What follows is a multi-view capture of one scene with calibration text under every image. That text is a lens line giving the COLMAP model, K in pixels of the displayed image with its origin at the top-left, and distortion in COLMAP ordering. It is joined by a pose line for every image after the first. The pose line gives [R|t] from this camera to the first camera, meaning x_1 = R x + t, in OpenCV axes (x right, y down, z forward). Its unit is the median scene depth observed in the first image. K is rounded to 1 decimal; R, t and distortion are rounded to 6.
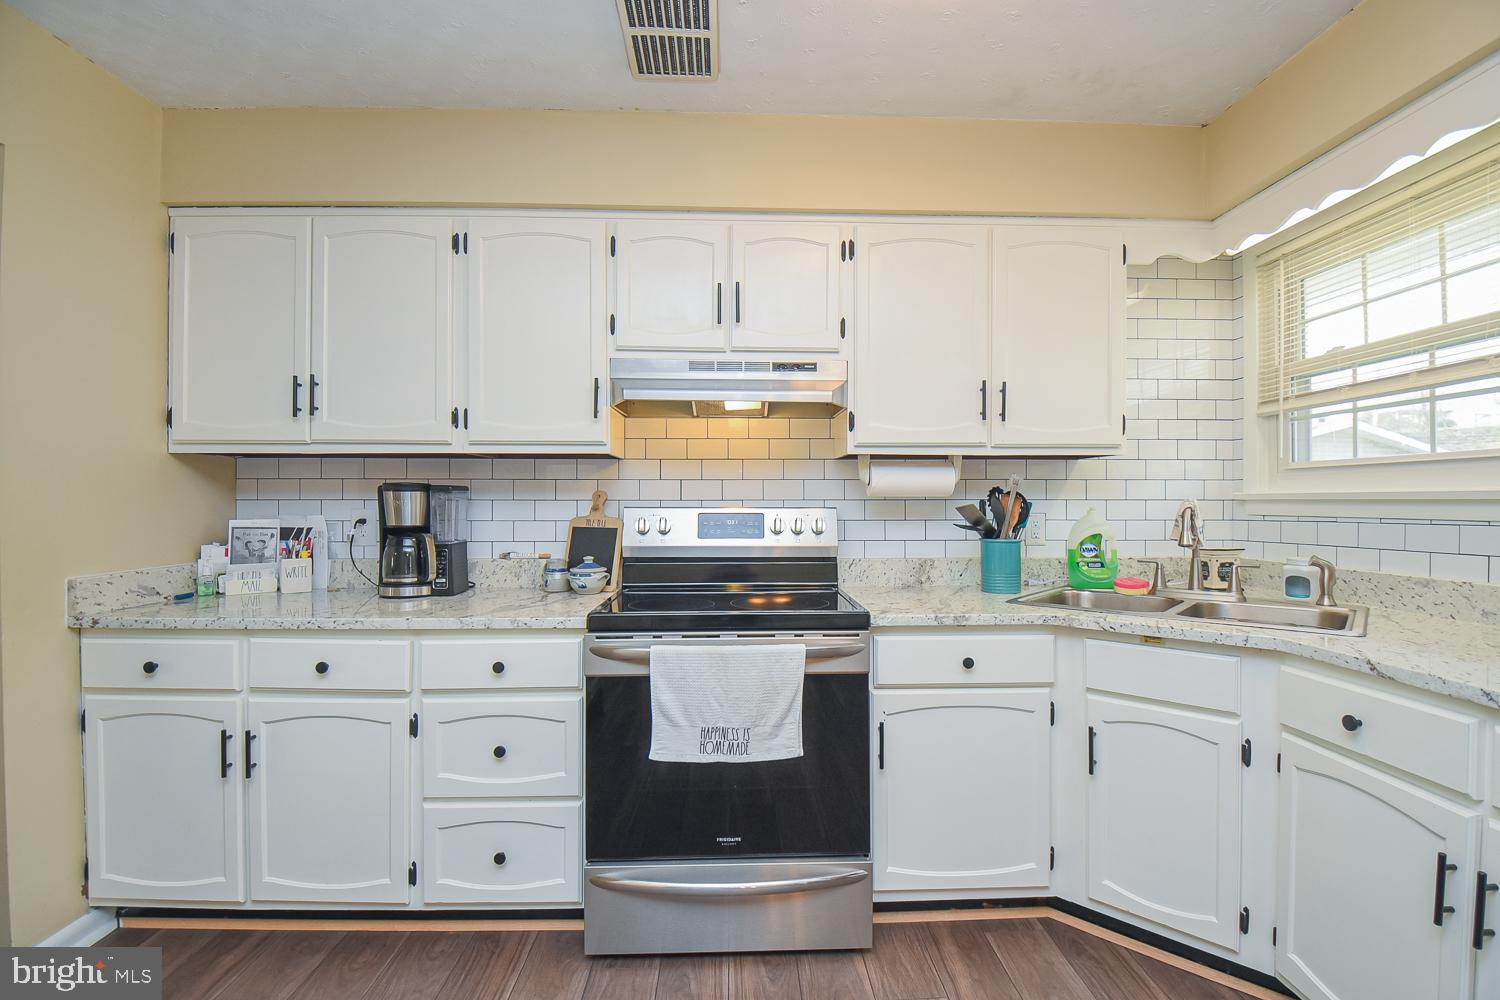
lens RADIAL K [[678.9, 0, 756.1], [0, 678.9, 501.4], [0, 0, 1]] dist [0.010529, -0.024184]
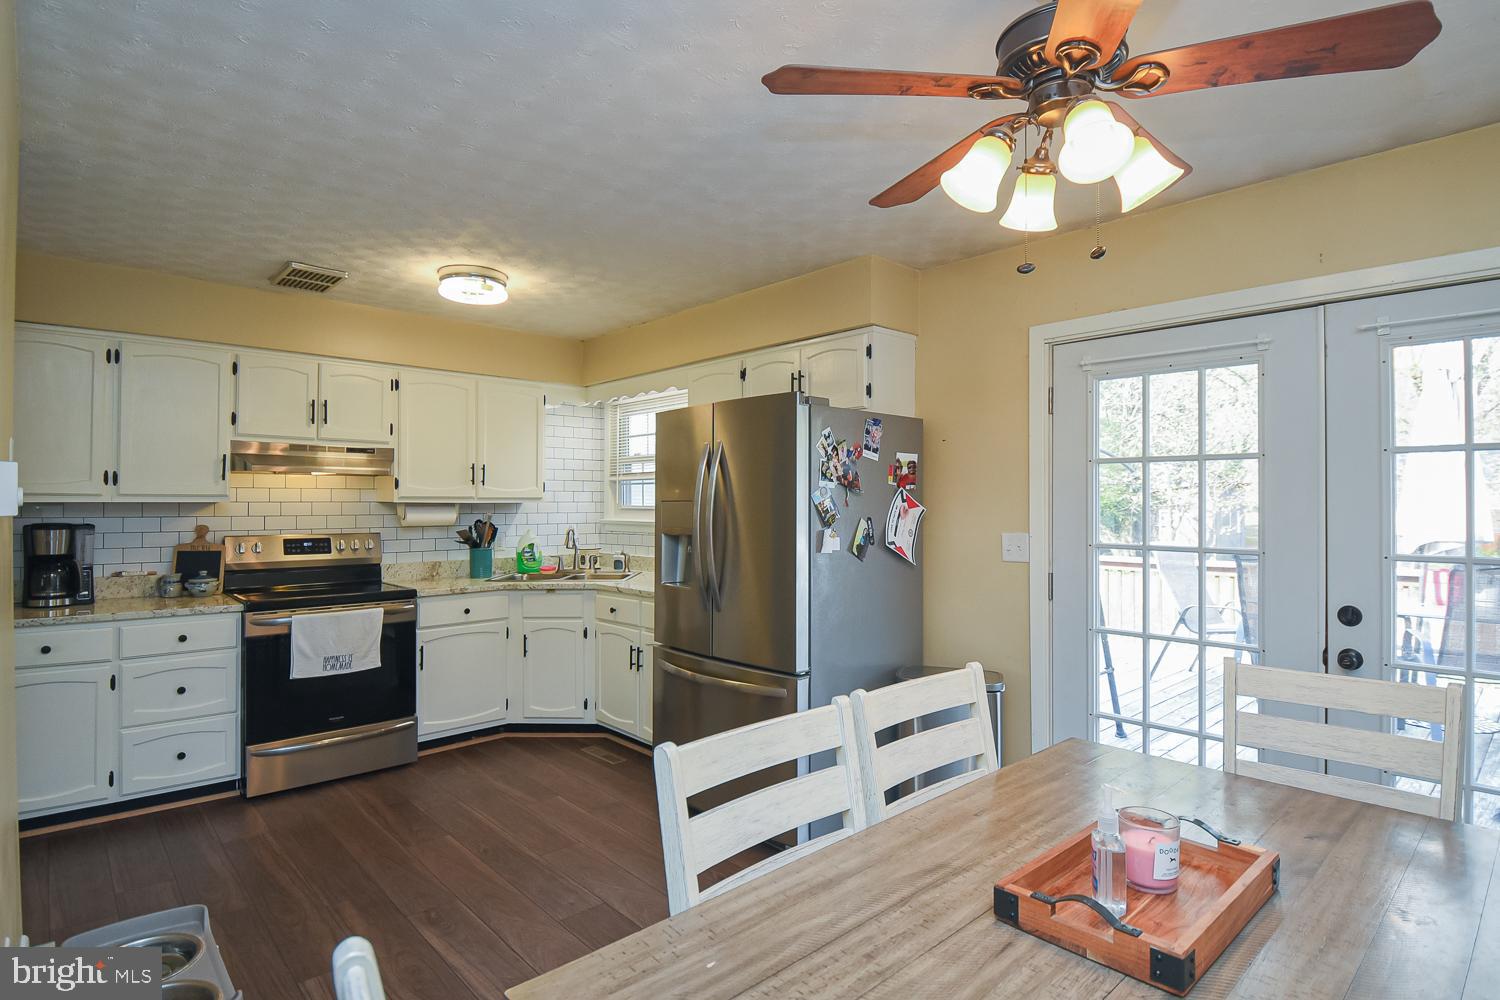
lens RADIAL K [[768.9, 0, 758.6], [0, 768.9, 498.6], [0, 0, 1]] dist [-0.013699, -0.001133]
pose [[0.753805, 0.003982, 0.657086, -0.469635], [0.000525, 0.999978, -0.006662, -0.069078], [-0.657097, 0.005367, 0.753787, -1.131847]]
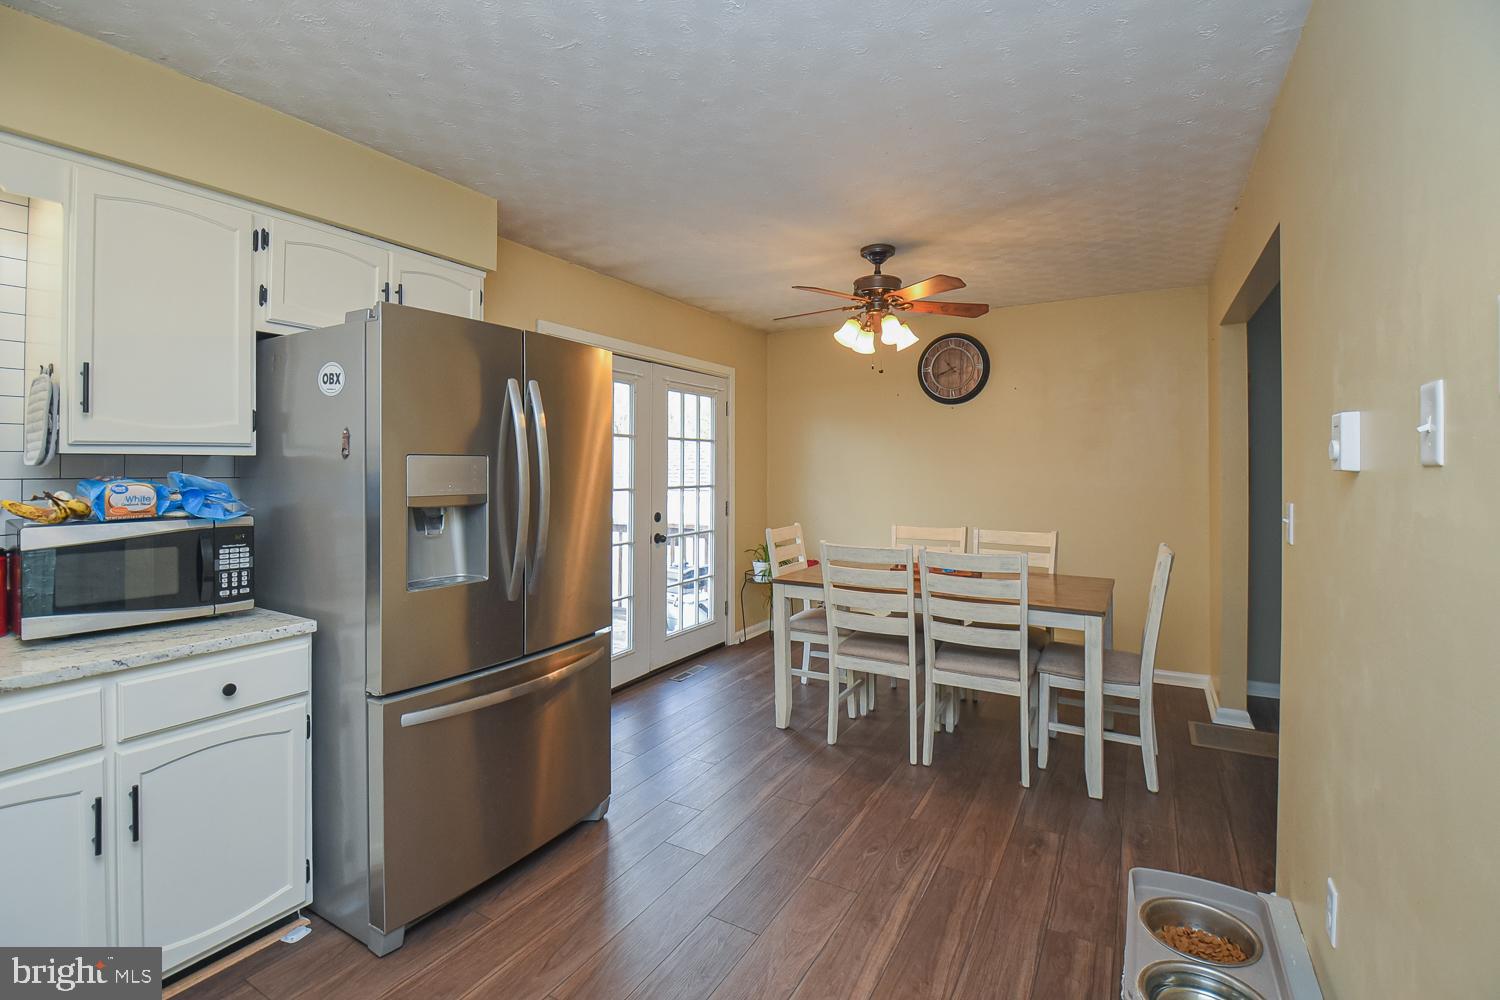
lens RADIAL K [[694.3, 0, 740.5], [0, 694.3, 462.5], [0, 0, 1]] dist [-0.000577, -0.017348]
pose [[-0.844605, -0.002658, 0.535383, -0.397336], [-0.003328, 0.999994, -0.000286, -0.071933], [-0.535379, -0.002024, -0.844609, 0.781760]]
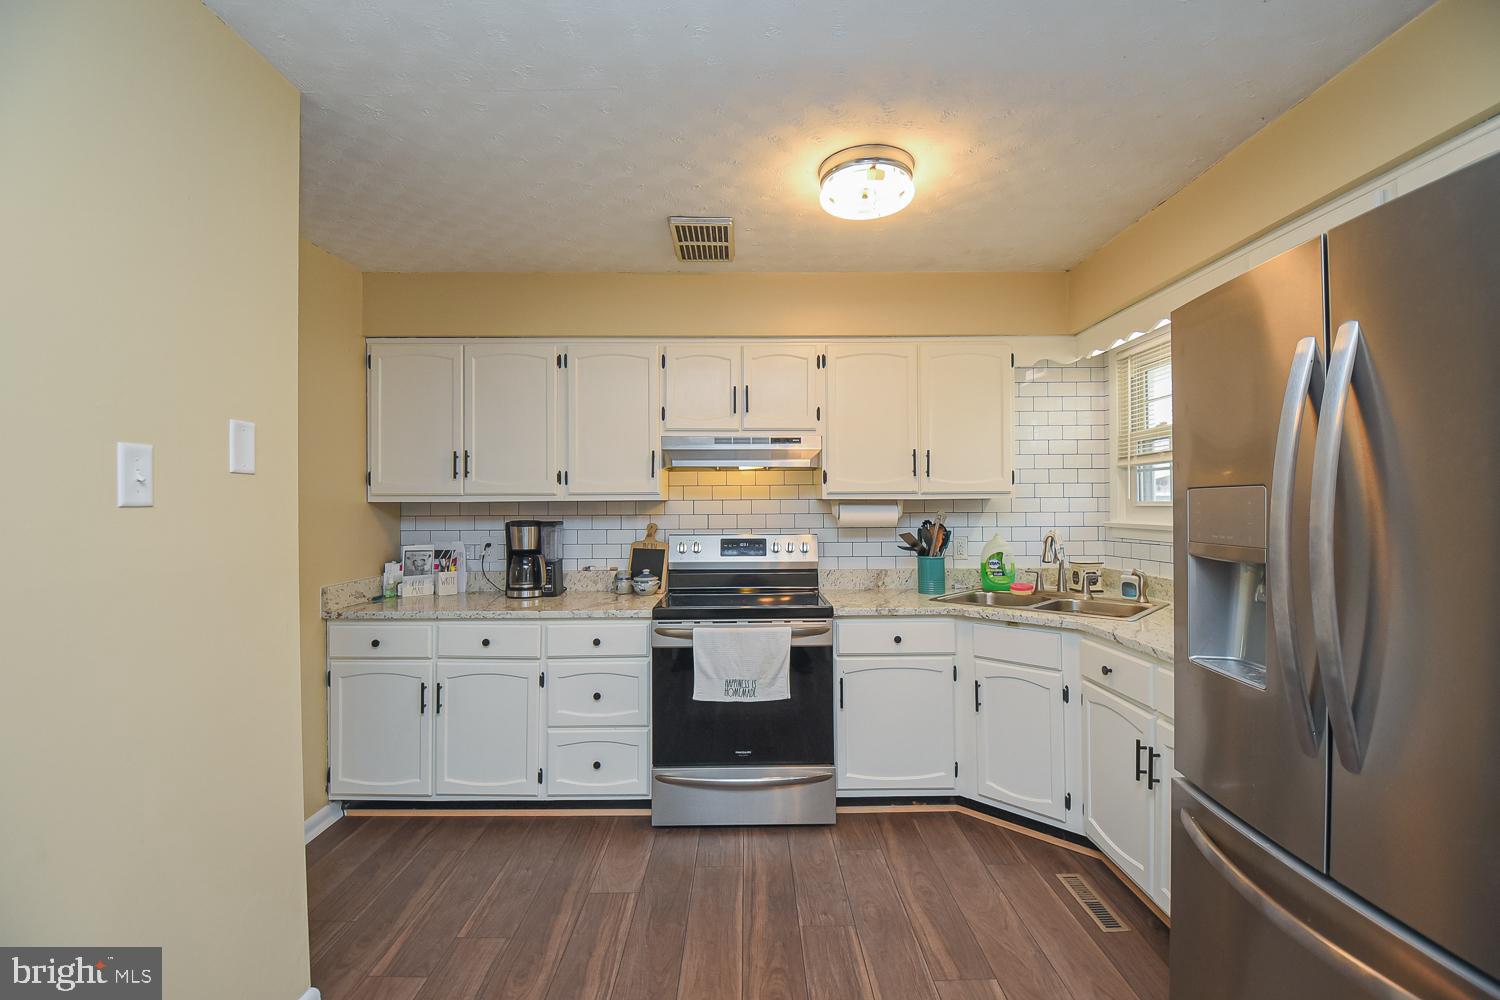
lens RADIAL K [[658.9, 0, 751.3], [0, 658.9, 497.2], [0, 0, 1]] dist [0.029710, -0.049845]
pose [[0.999631, -0.006362, -0.026415, 0.019359], [0.006051, 0.999911, -0.011849, -0.061071], [0.026488, 0.011685, 0.999581, -0.452858]]
